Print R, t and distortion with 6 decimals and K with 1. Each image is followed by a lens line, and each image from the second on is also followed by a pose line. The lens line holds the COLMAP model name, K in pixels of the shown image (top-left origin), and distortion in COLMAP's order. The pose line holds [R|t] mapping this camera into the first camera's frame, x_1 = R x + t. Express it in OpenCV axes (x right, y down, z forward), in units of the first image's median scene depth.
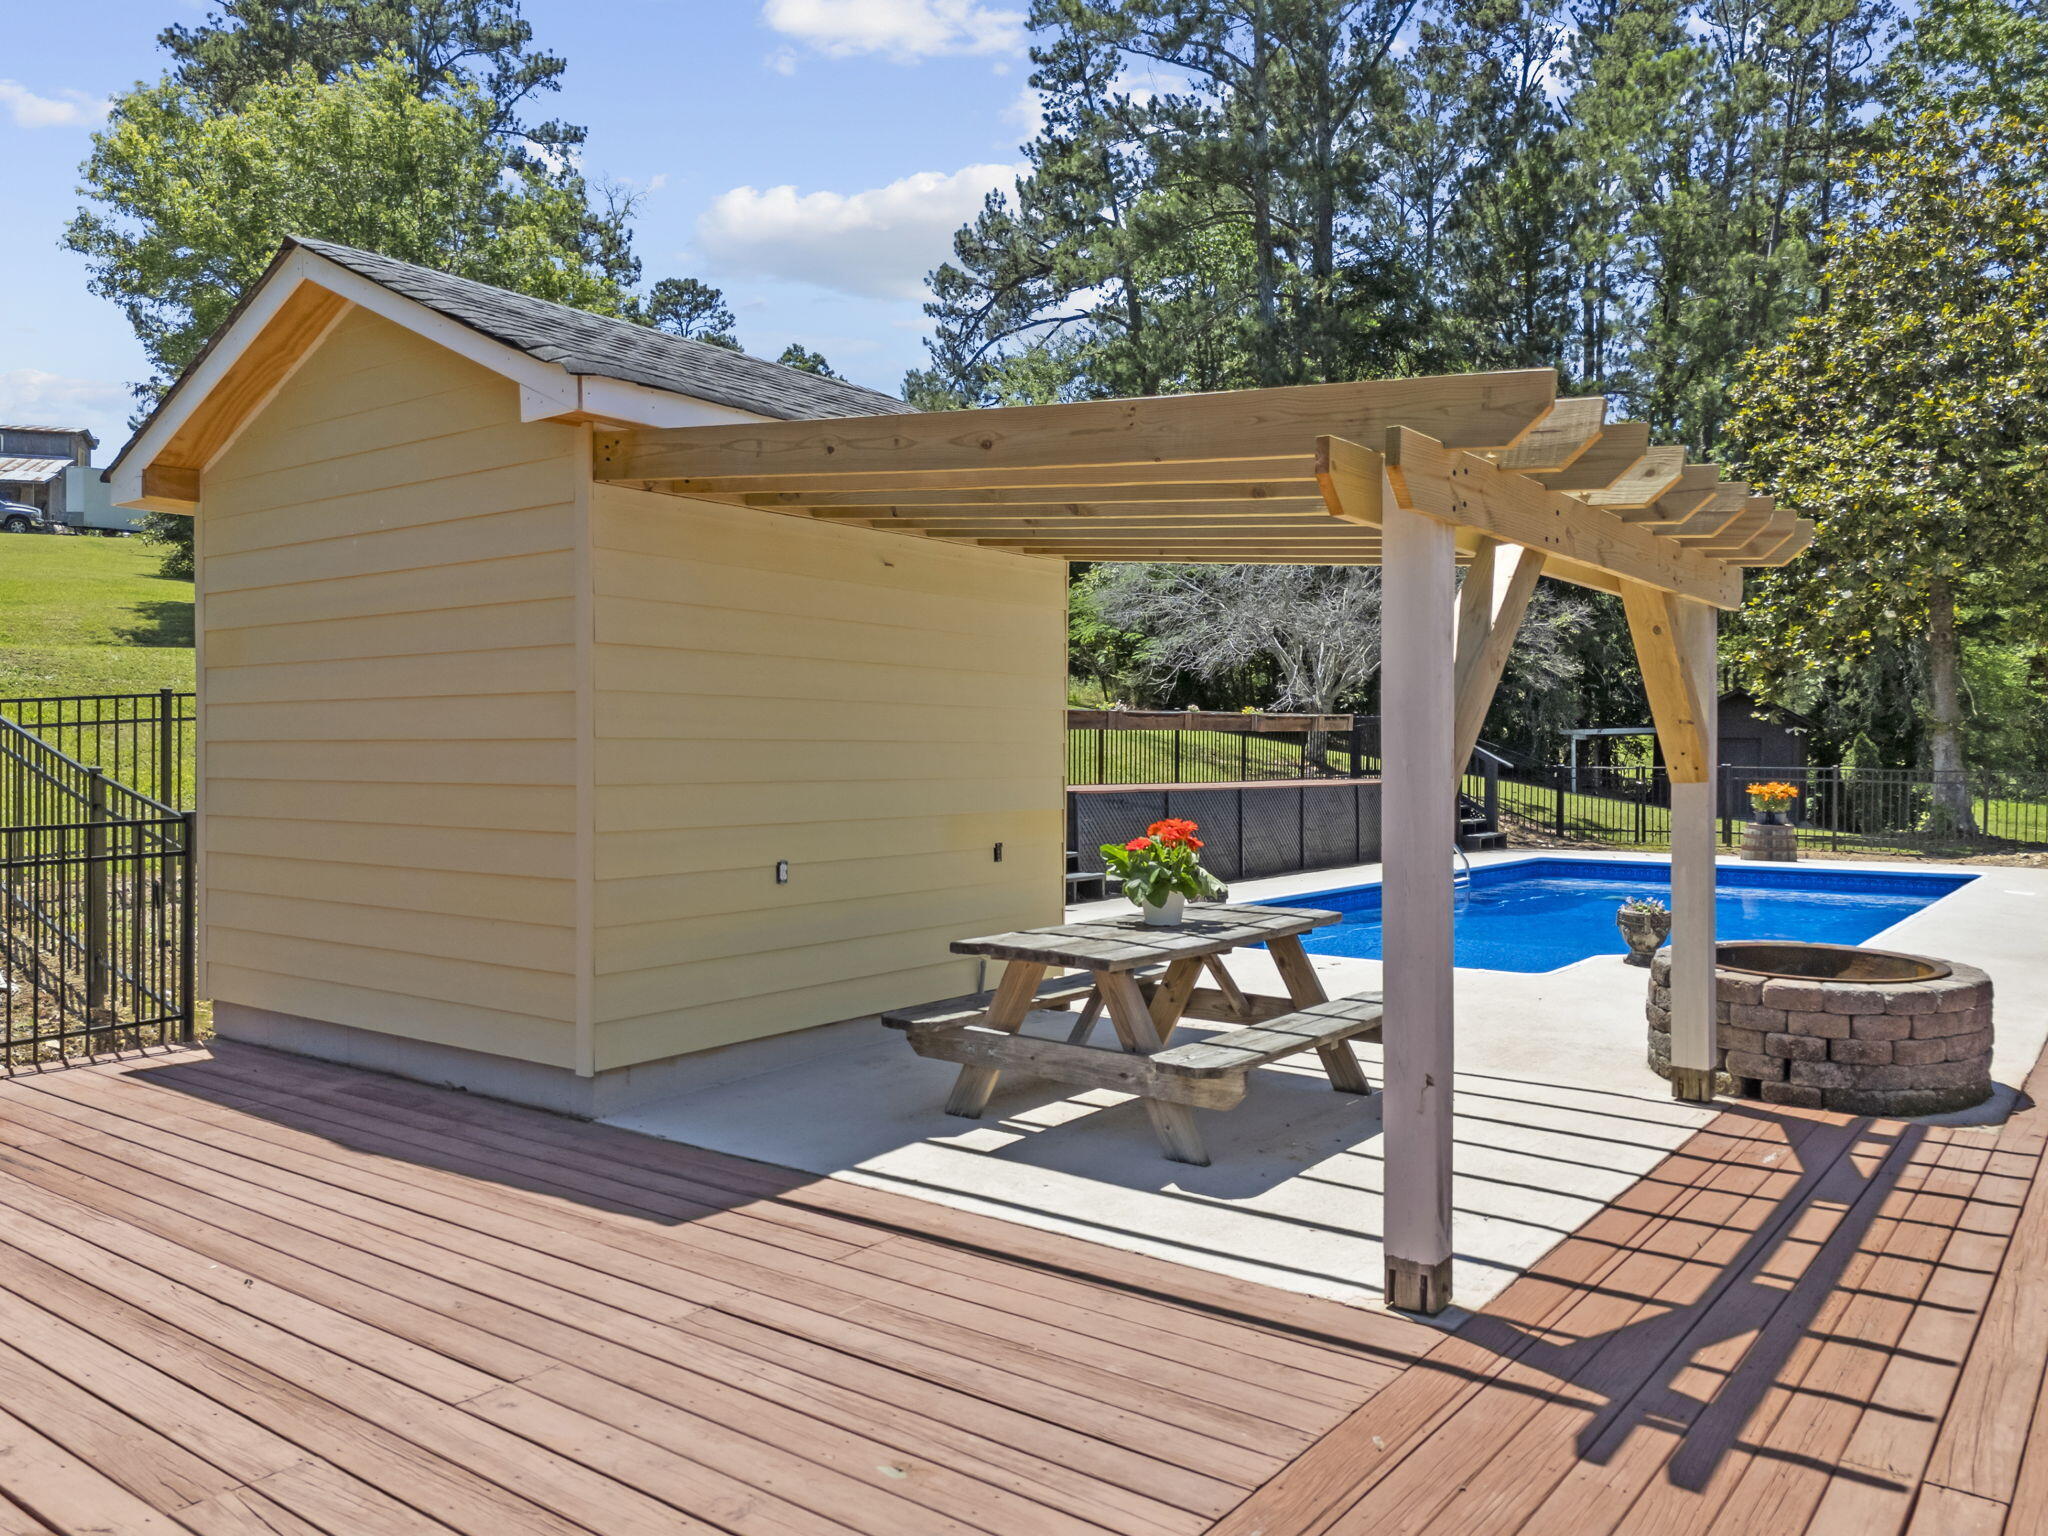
lens RADIAL K [[1521.3, 0, 1029.1], [0, 1521.3, 749.6], [0, 0, 1]] dist [0.050725, -0.062814]
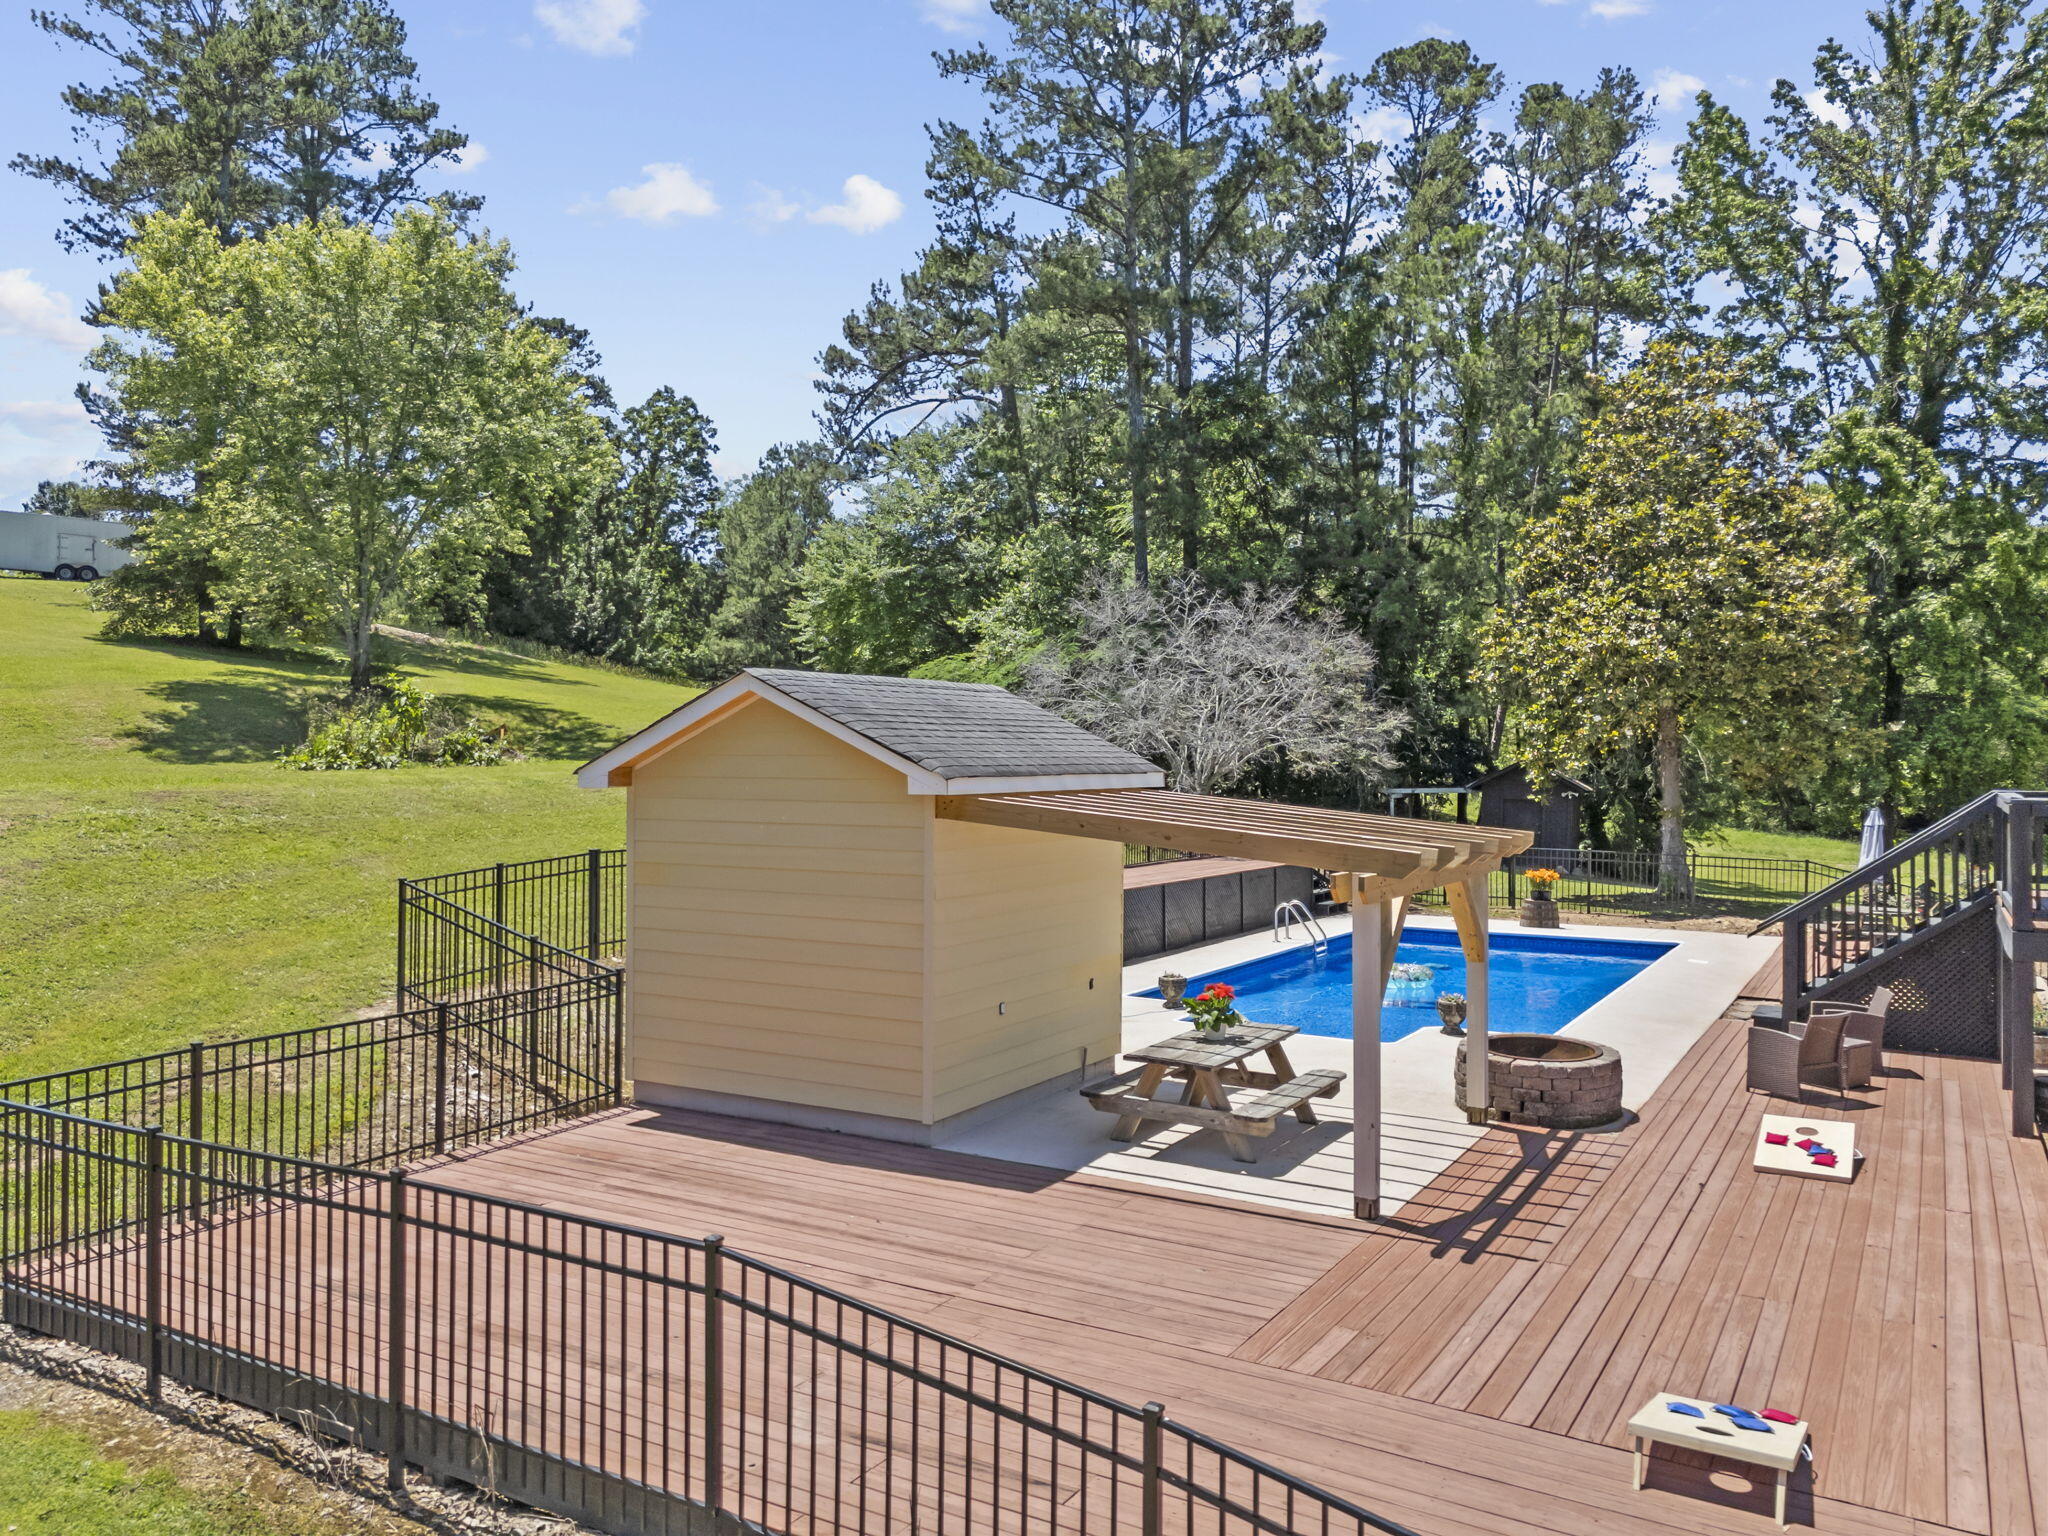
lens RADIAL K [[1507.0, 0, 1024.0], [0, 1507.0, 768.0], [0, 0, 1]] dist [-0.007409, 0.000175]
pose [[0.994052, 0.003193, 0.108857, -0.098731], [-0.003957, 0.999969, 0.006809, -0.065330], [-0.108832, -0.007199, 0.994034, -0.235985]]
